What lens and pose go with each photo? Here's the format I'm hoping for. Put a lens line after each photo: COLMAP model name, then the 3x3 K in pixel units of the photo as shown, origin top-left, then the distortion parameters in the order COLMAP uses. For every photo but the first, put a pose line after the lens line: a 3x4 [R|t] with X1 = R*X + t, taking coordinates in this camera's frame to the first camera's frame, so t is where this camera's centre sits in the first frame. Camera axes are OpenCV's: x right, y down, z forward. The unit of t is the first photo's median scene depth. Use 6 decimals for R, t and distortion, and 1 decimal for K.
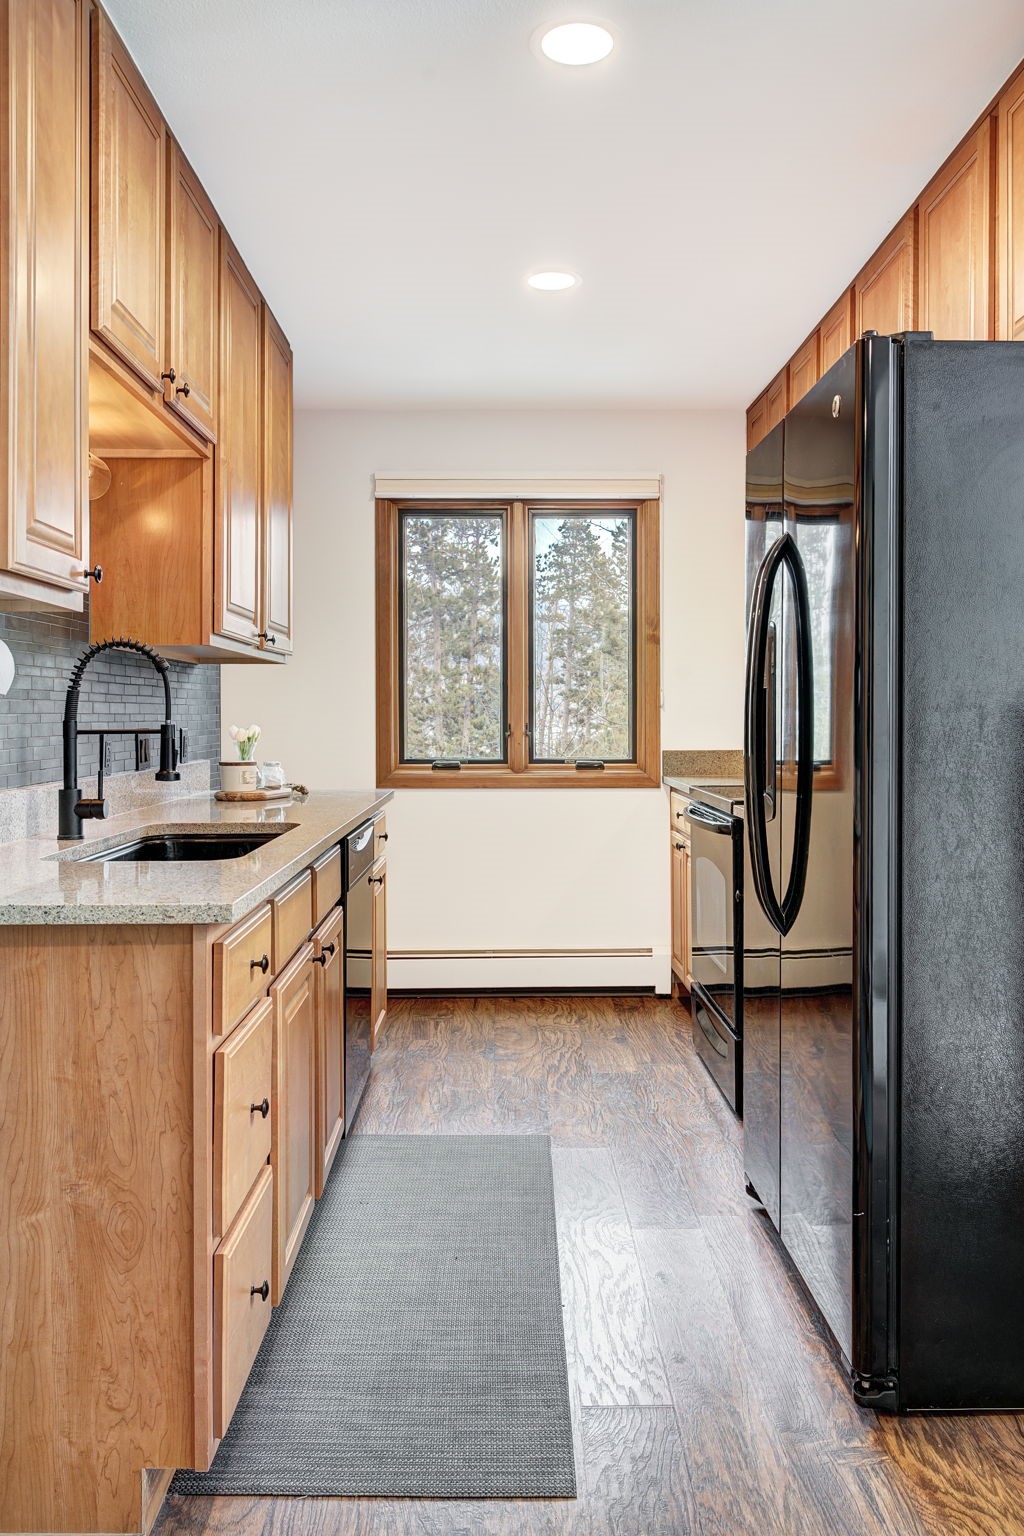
lens RADIAL K [[1443.1, 0, 512.0], [0, 1443.1, 768.0], [0, 0, 1]] dist [0.003250, -0.010073]
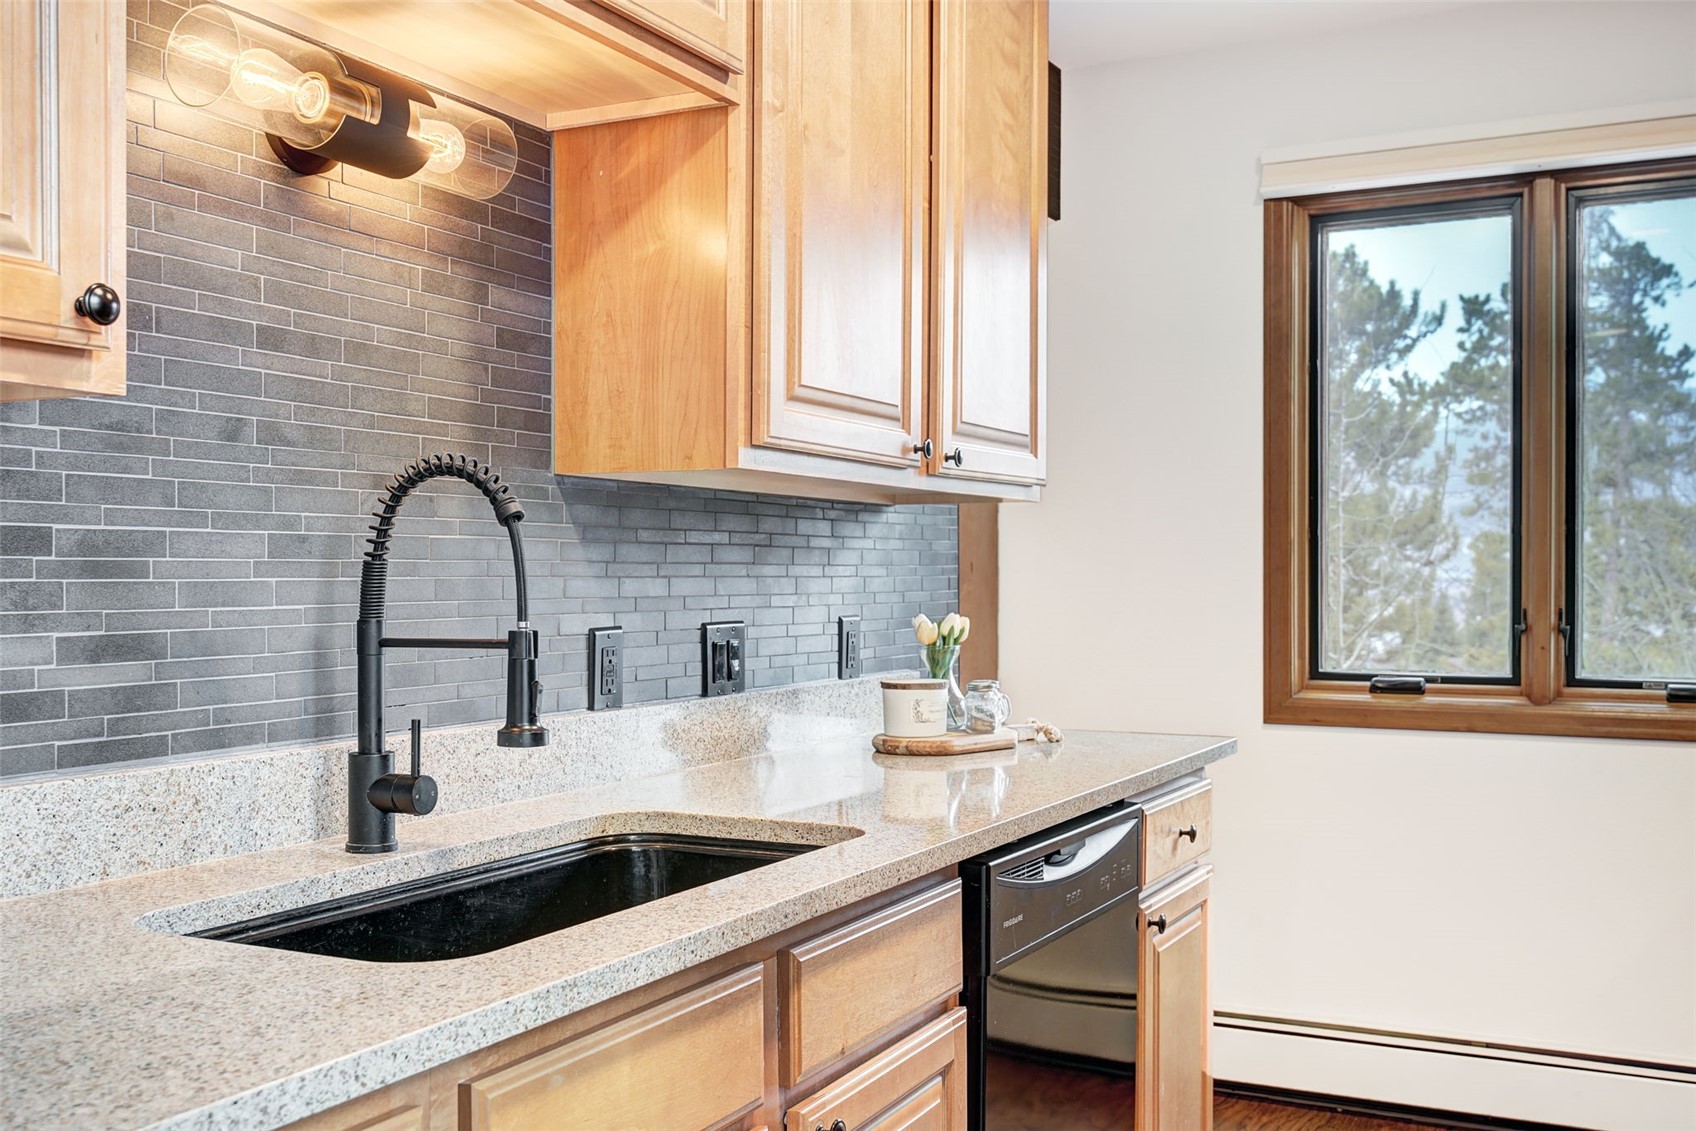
lens RADIAL K [[1754.1, 0, 805.9], [0, 1754.1, 607.3], [0, 0, 1]] dist [0.009025, 0.007438]
pose [[0.871189, 0.009509, -0.490855, 0.084740], [-0.016789, 0.999805, -0.010429, -0.020778], [0.490660, 0.017327, 0.871179, 0.332139]]
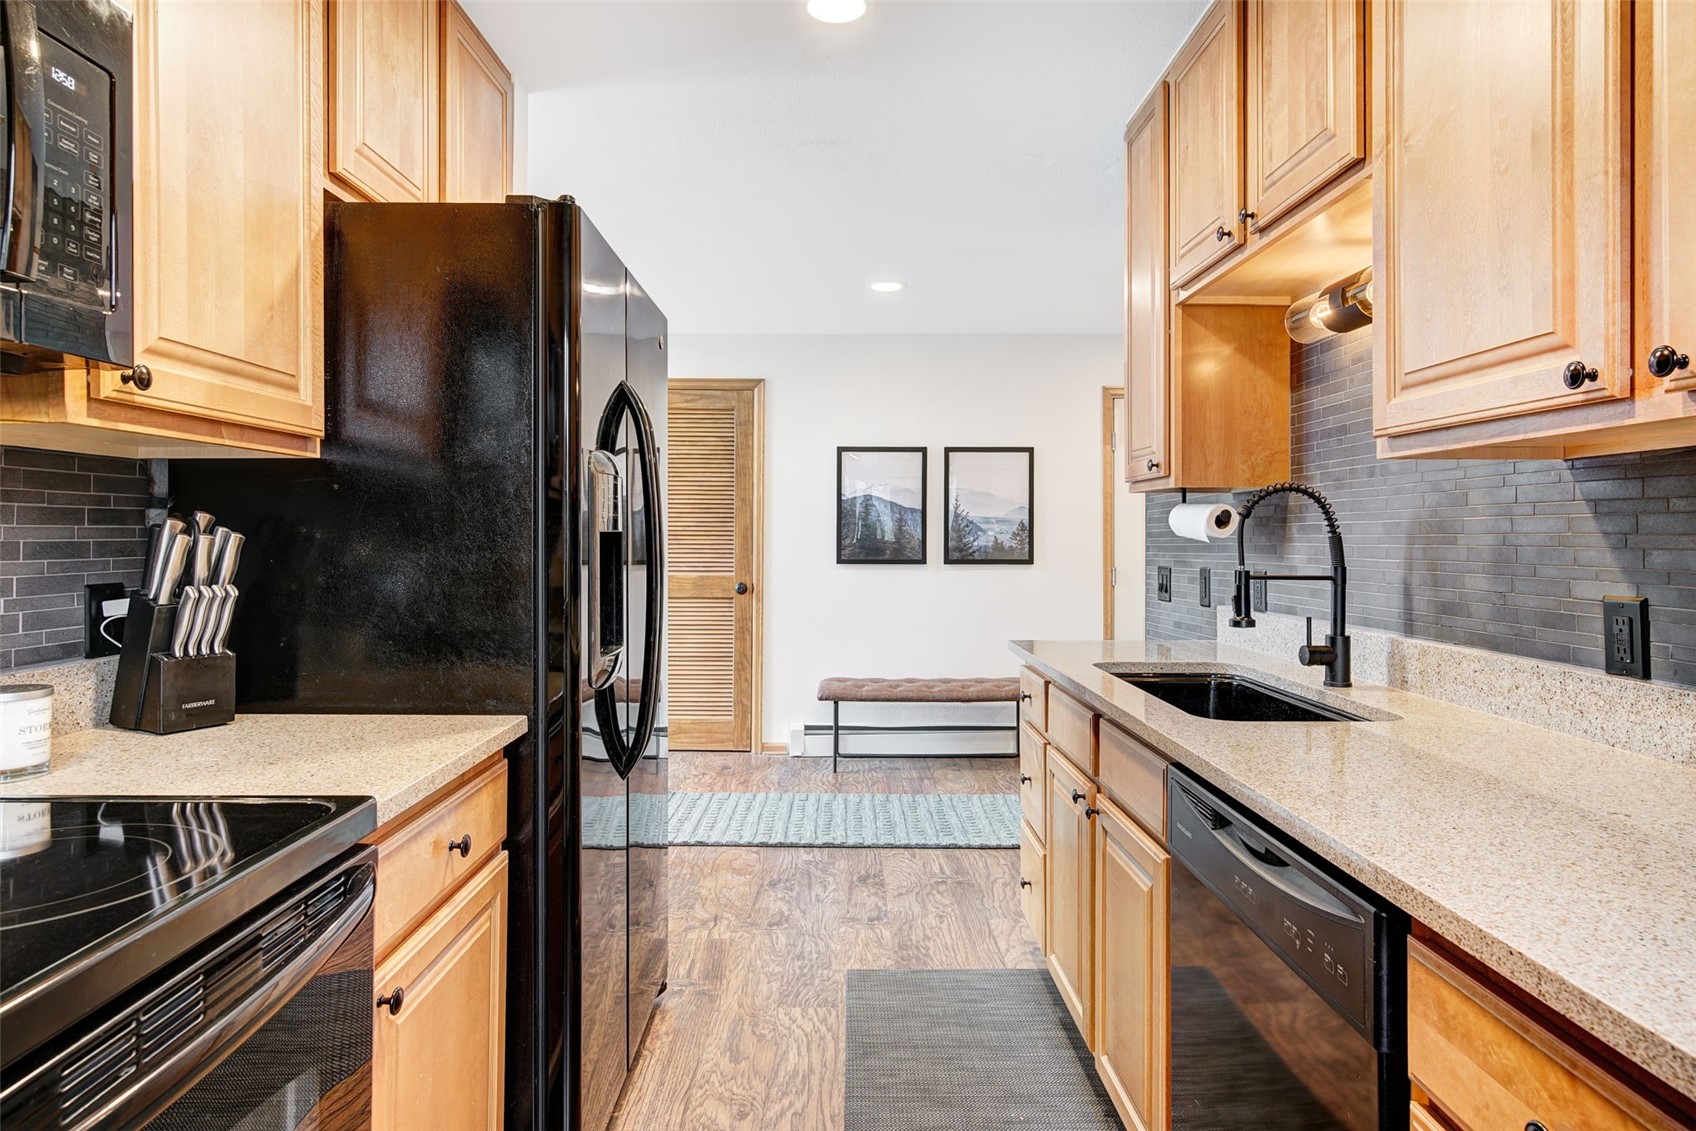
lens RADIAL K [[1081.5, 0, 838.9], [0, 1081.5, 553.4], [0, 0, 1]] dist [-0.004582, -0.000720]
pose [[-0.999993, -0.002079, 0.003146, 0.022349], [-0.001925, 0.998843, 0.048043, -0.045238], [-0.003242, 0.048037, -0.998840, 1.012305]]
